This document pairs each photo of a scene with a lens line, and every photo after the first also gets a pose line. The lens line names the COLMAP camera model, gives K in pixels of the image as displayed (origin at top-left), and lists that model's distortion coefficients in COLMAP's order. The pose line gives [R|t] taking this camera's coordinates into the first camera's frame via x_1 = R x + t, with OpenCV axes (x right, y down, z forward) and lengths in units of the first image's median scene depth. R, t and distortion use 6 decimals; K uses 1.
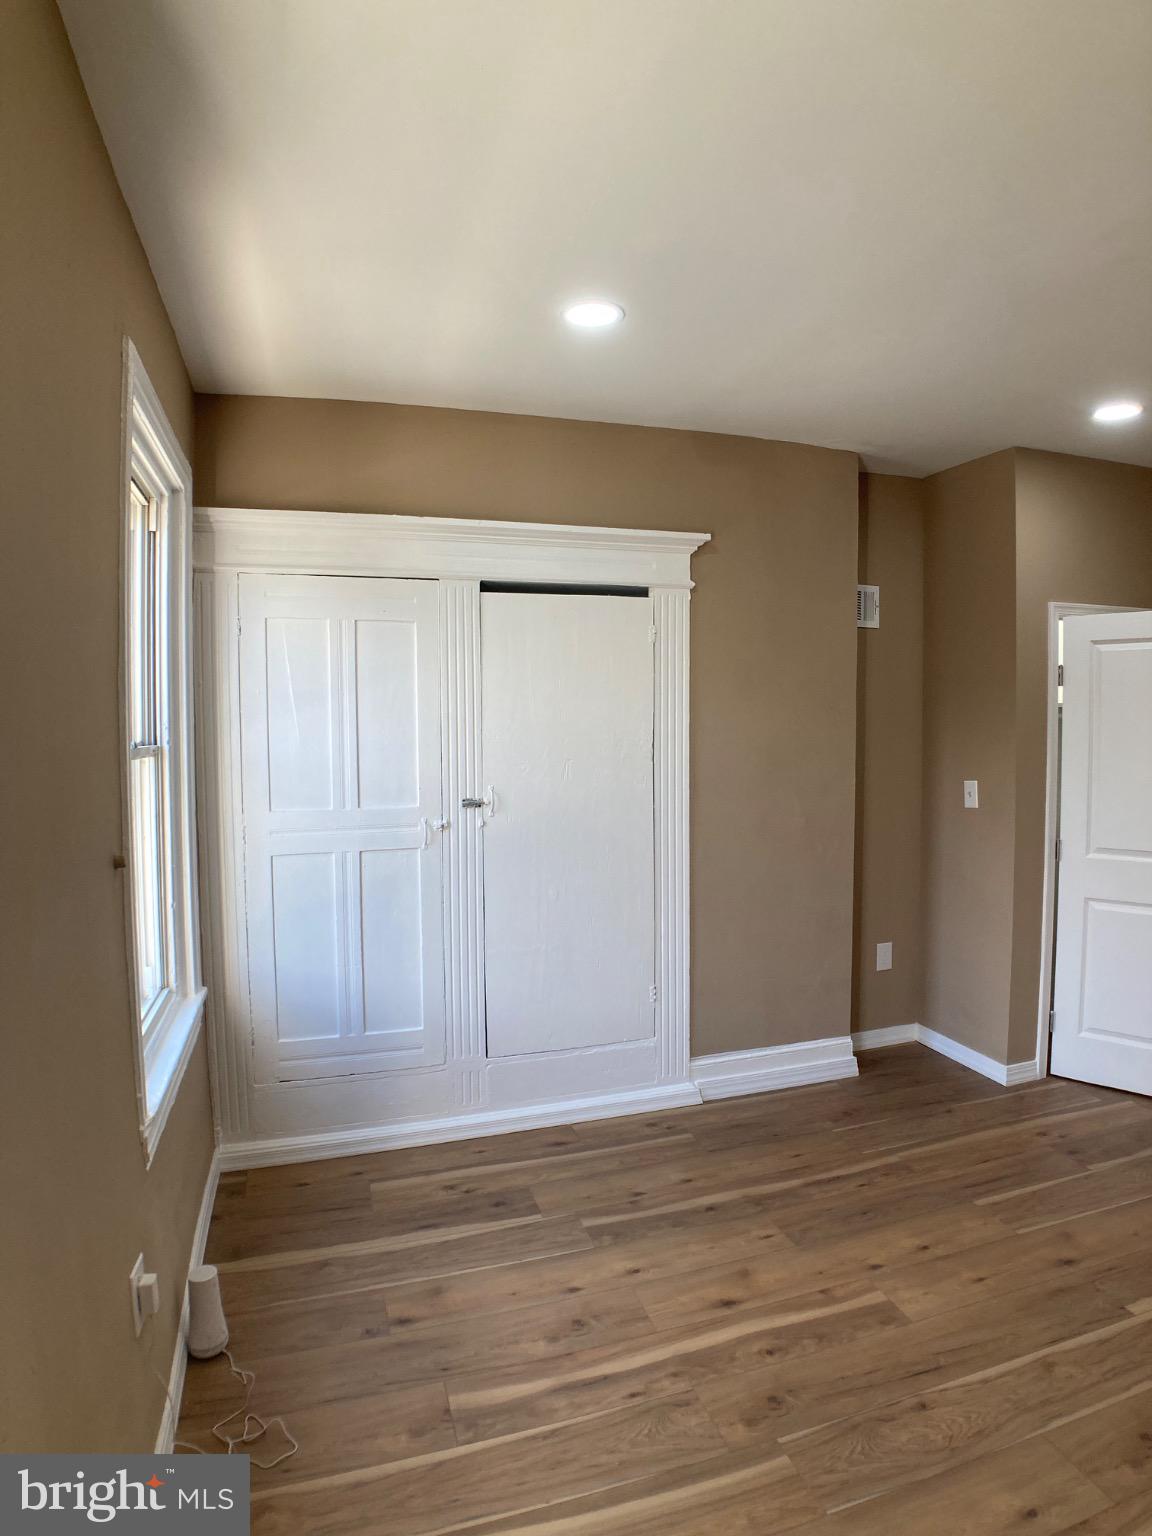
lens RADIAL K [[859.3, 0, 589.3], [0, 859.3, 750.8], [0, 0, 1]] dist [-0.098580, 0.022403]
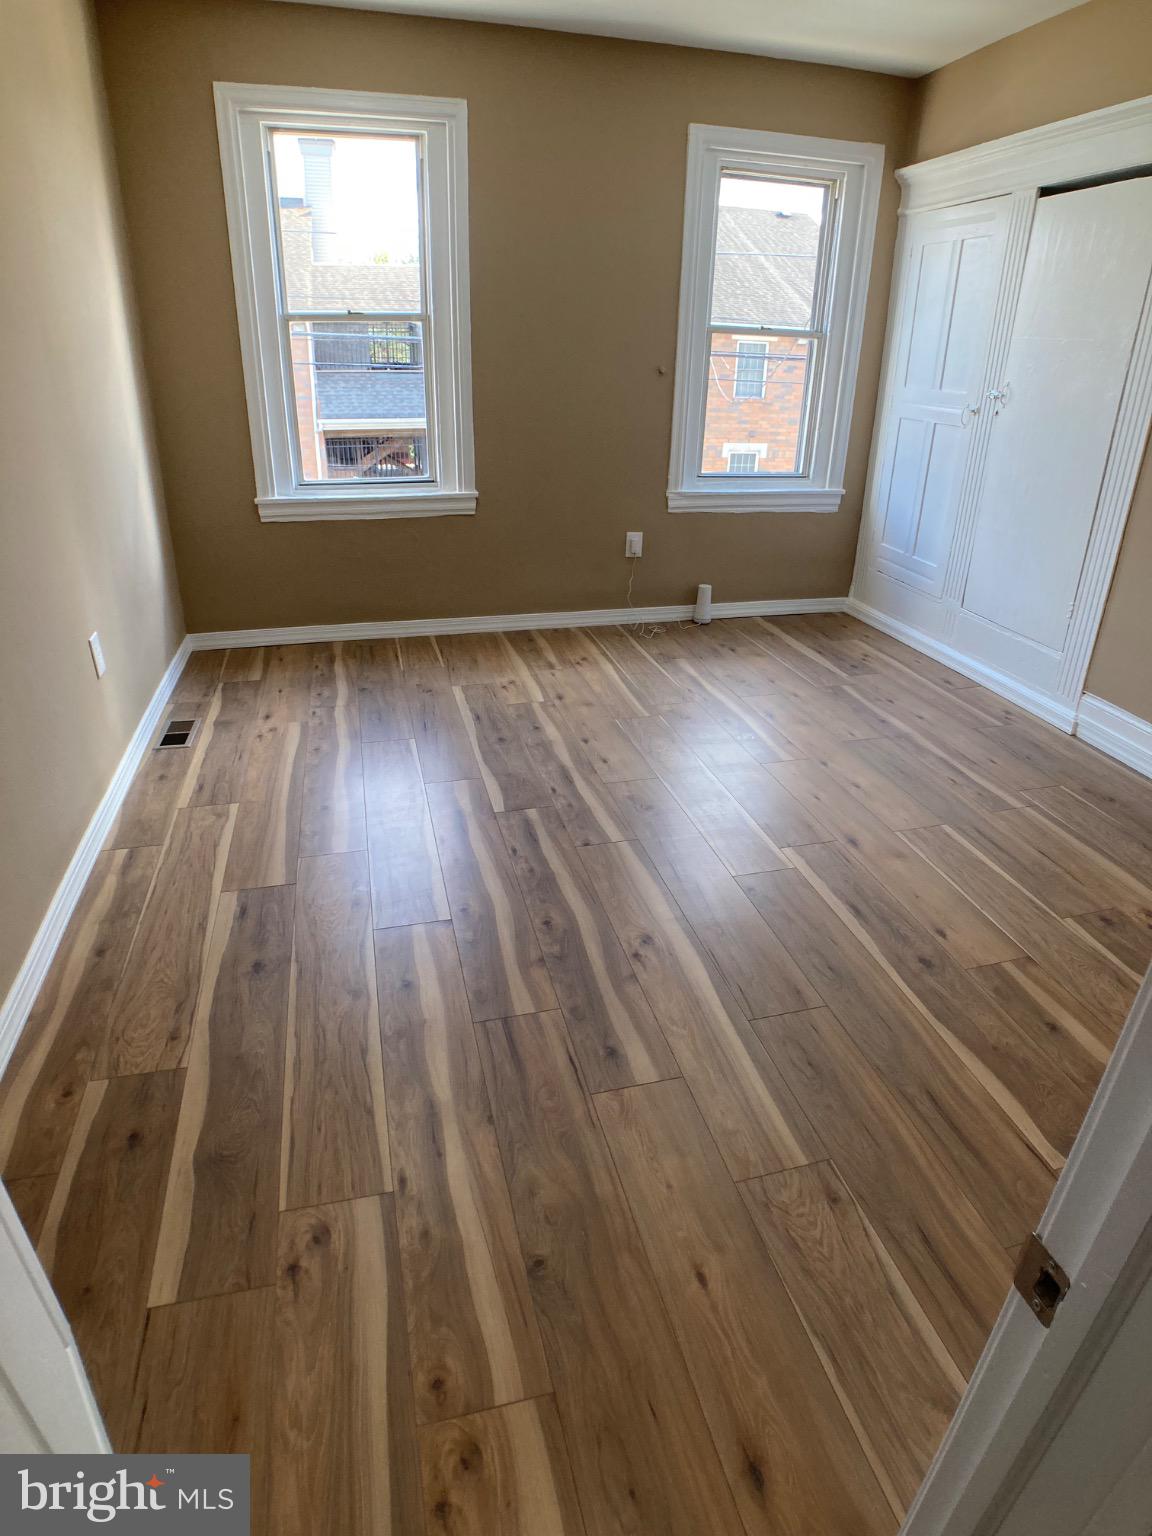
lens RADIAL K [[863.6, 0, 574.5], [0, 863.6, 741.5], [0, 0, 1]] dist [-0.096711, 0.019849]
pose [[-0.060840, 0.419932, -0.905514, 1.262716], [-0.054753, 0.904425, 0.423105, 0.045996], [0.996645, 0.075321, -0.032033, 0.528314]]
